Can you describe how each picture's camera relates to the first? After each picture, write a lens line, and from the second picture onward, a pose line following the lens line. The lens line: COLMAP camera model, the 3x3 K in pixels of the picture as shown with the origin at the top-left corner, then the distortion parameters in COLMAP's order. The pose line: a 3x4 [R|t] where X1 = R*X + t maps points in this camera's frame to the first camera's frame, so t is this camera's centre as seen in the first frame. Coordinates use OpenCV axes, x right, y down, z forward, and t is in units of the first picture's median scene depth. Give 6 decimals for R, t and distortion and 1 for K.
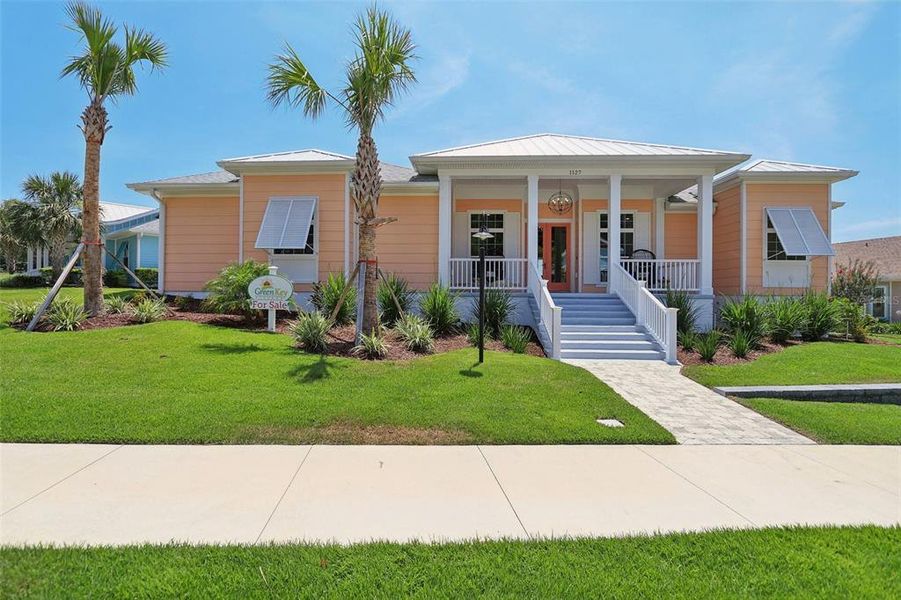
lens RADIAL K [[418.6, 0, 441.1], [0, 418.6, 297.0], [0, 0, 1]] dist [-0.006658, -0.000569]
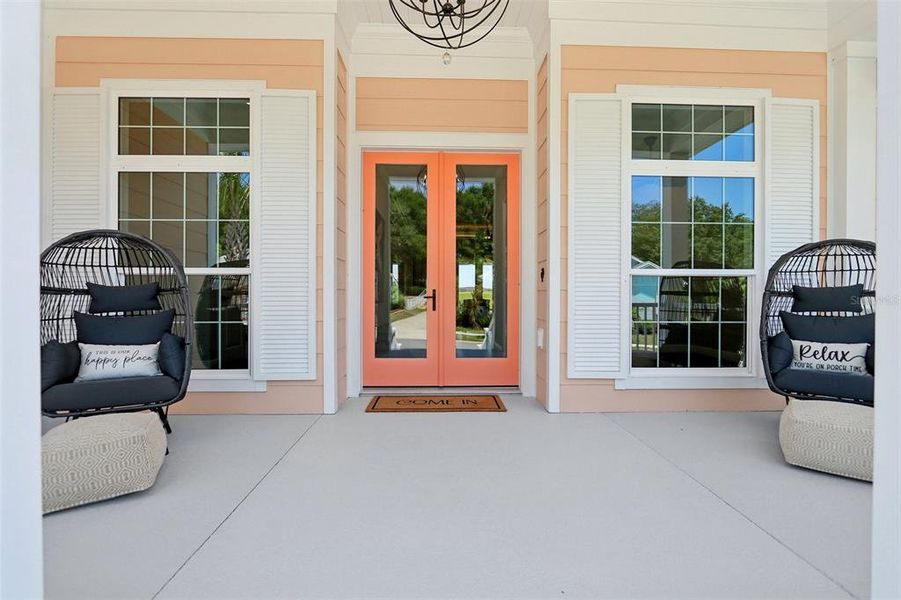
lens RADIAL K [[418.6, 0, 441.1], [0, 418.6, 297.0], [0, 0, 1]] dist [-0.006658, -0.000569]
pose [[0.998019, -0.003814, 0.062797, 0.245160], [0.003371, 0.999969, 0.007158, -0.081421], [-0.062822, -0.006932, 0.998001, 0.744318]]
